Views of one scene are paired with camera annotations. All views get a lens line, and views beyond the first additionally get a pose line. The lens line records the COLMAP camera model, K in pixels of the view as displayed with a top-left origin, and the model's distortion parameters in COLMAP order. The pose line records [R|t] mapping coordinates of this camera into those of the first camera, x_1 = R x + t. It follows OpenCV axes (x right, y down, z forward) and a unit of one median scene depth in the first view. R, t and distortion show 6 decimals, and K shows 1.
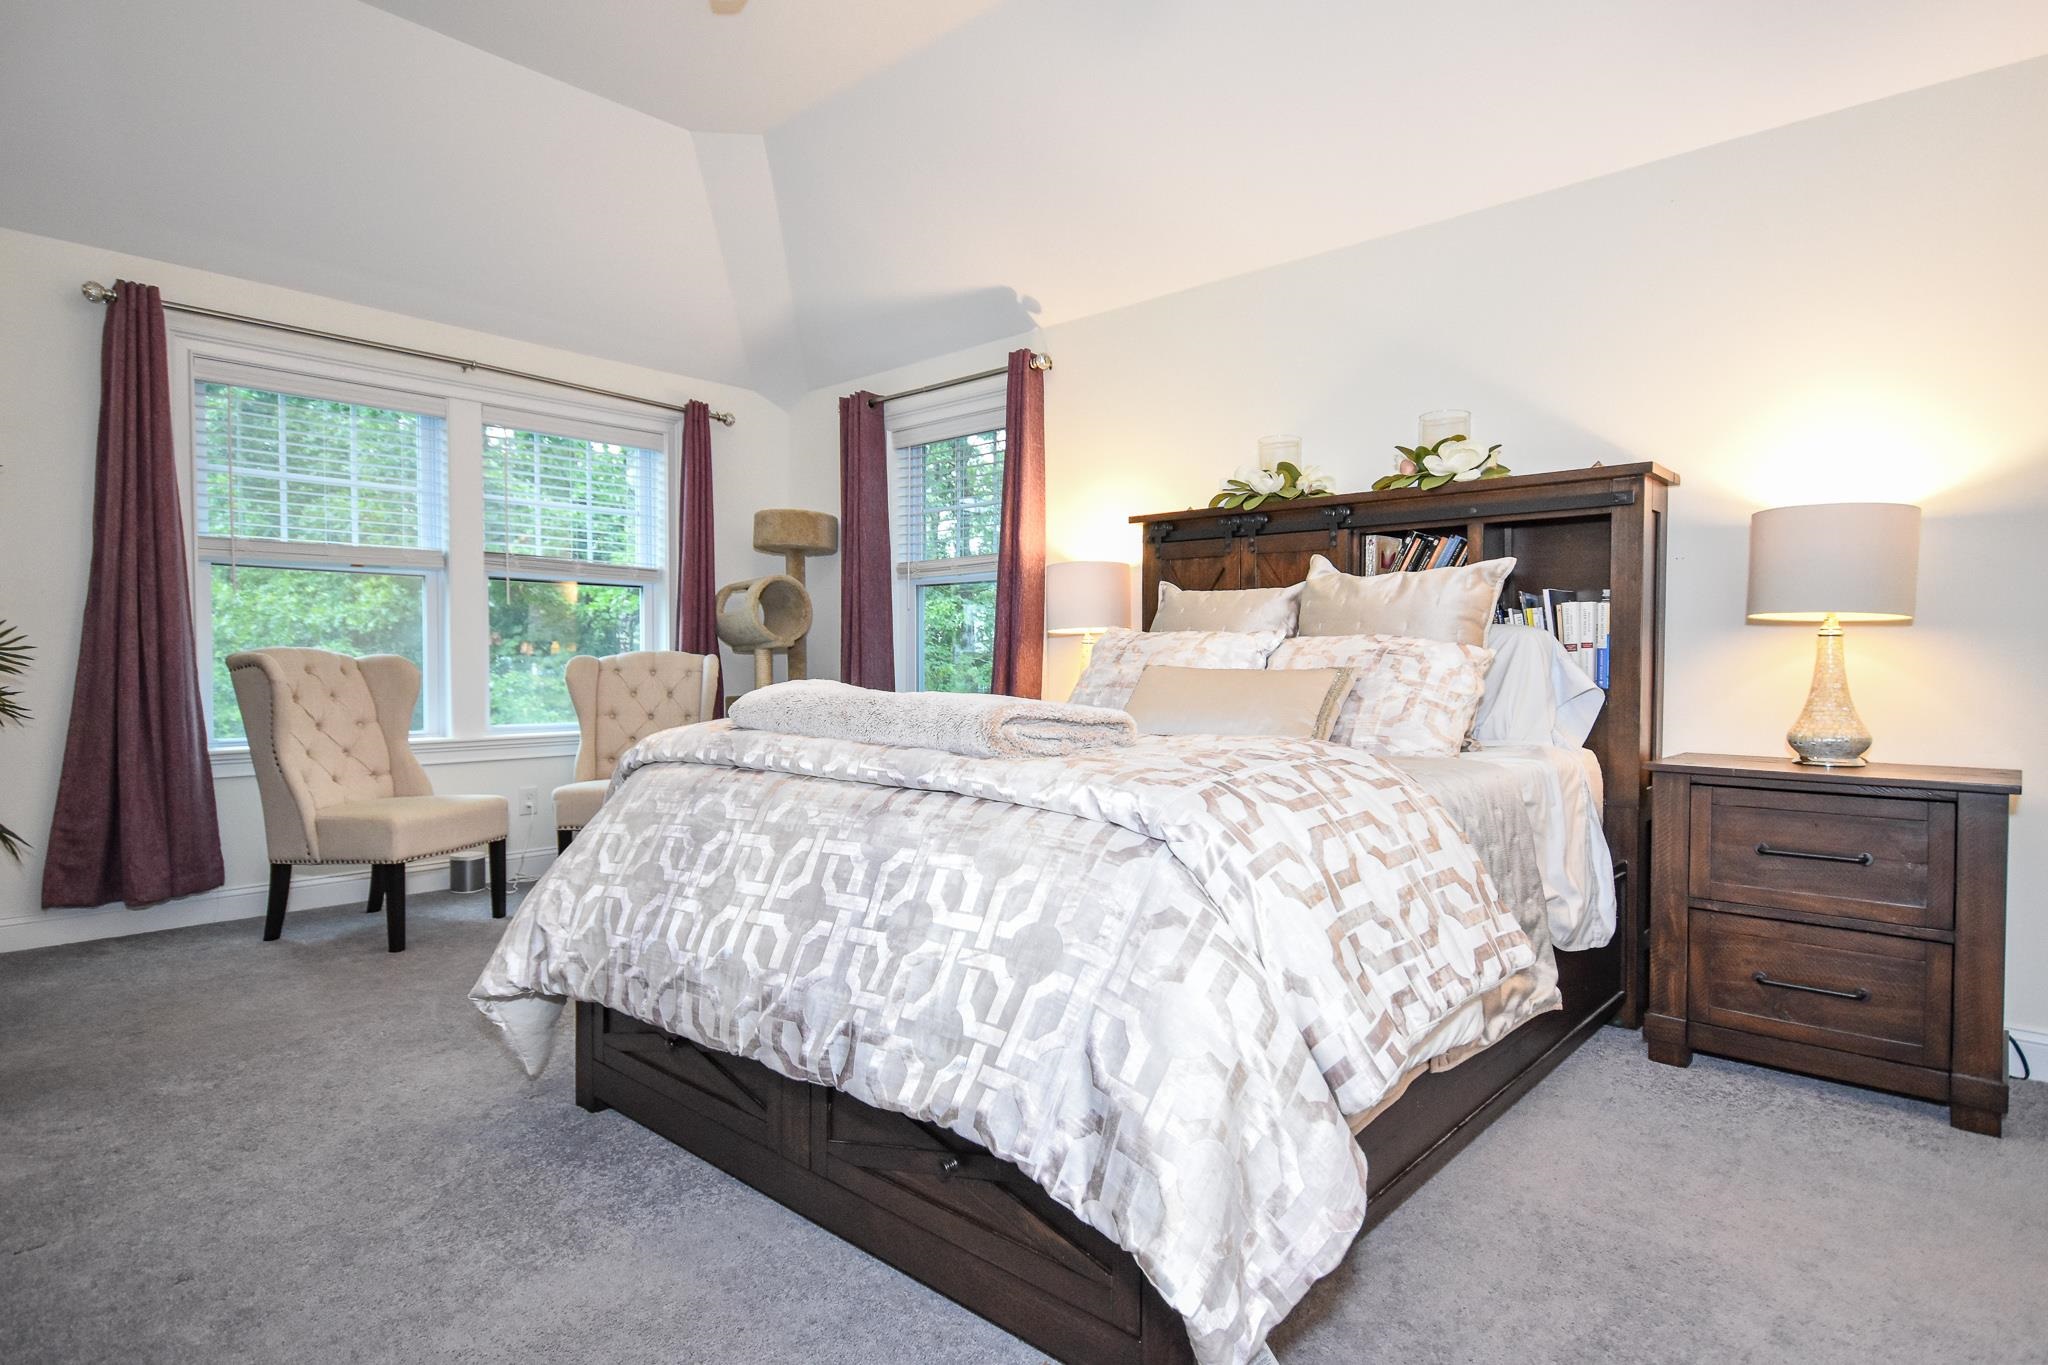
lens RADIAL K [[1103.6, 0, 1024.0], [0, 1103.6, 682.5], [0, 0, 1]] dist [0.018582, -0.000121]
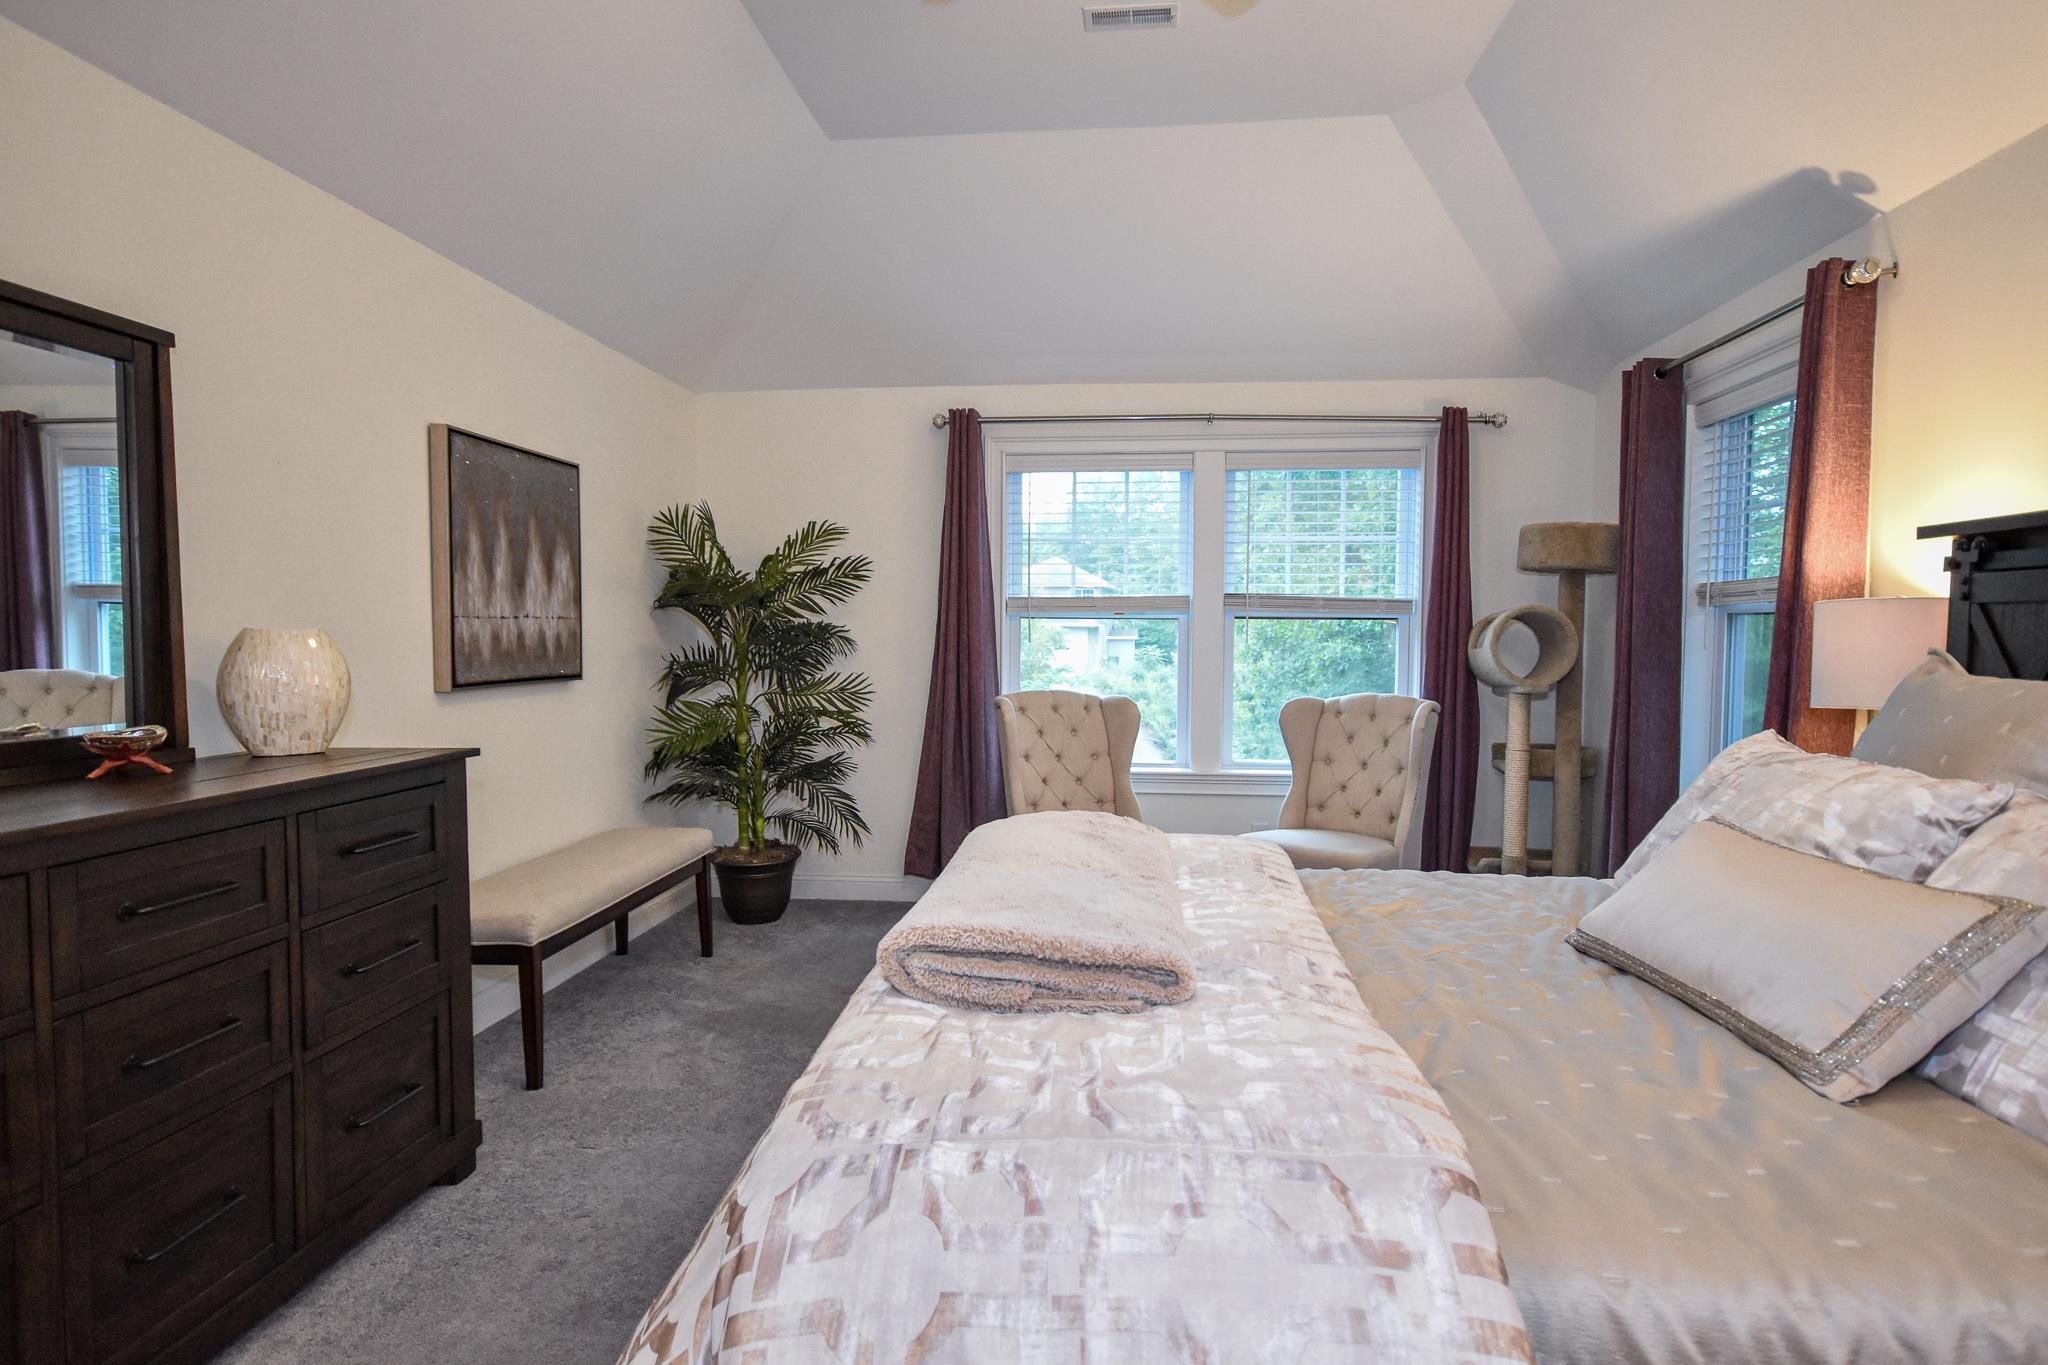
lens RADIAL K [[1103.6, 0, 1024.0], [0, 1103.6, 682.5], [0, 0, 1]] dist [0.018582, -0.000121]
pose [[0.606003, 0.036331, -0.794632, 0.222318], [-0.019759, 0.999336, 0.030622, -0.061738], [0.795217, -0.002856, 0.606318, 0.217014]]
